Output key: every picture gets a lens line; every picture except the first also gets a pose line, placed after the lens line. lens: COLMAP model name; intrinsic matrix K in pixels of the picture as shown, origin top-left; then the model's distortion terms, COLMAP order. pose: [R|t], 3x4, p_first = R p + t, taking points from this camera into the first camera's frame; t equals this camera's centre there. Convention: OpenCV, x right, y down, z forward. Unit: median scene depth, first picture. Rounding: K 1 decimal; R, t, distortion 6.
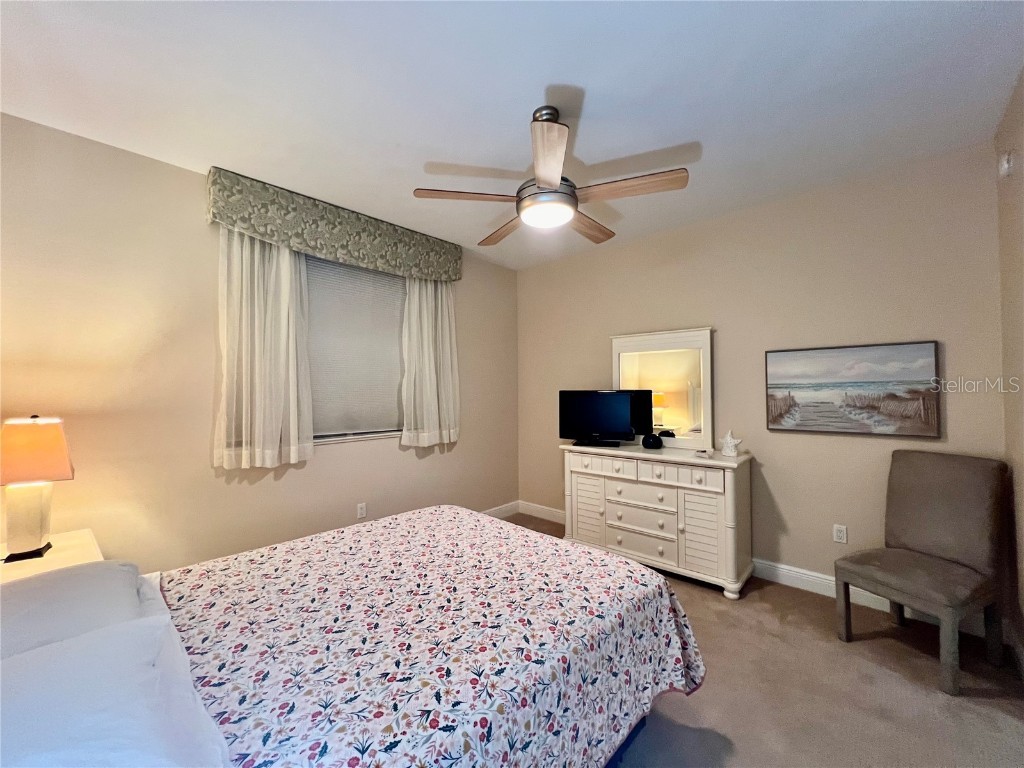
lens RADIAL K [[411.5, 0, 509.8], [0, 411.5, 381.9], [0, 0, 1]] dist [-0.002005, -0.000014]
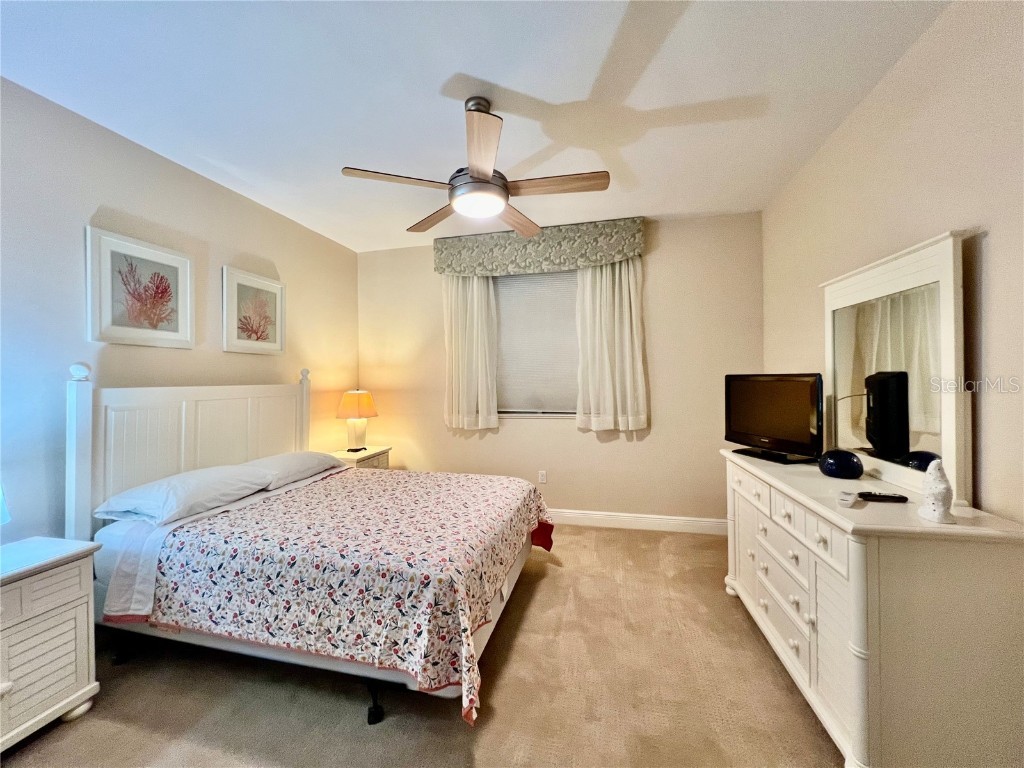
lens RADIAL K [[411.5, 0, 509.6], [0, 411.5, 383.5], [0, 0, 1]] dist [-0.002005, -0.000014]
pose [[0.483070, 0.008507, -0.875540, 0.716556], [0.028119, 0.999286, 0.025223, 0.009399], [0.875130, -0.036803, 0.482486, 0.390444]]
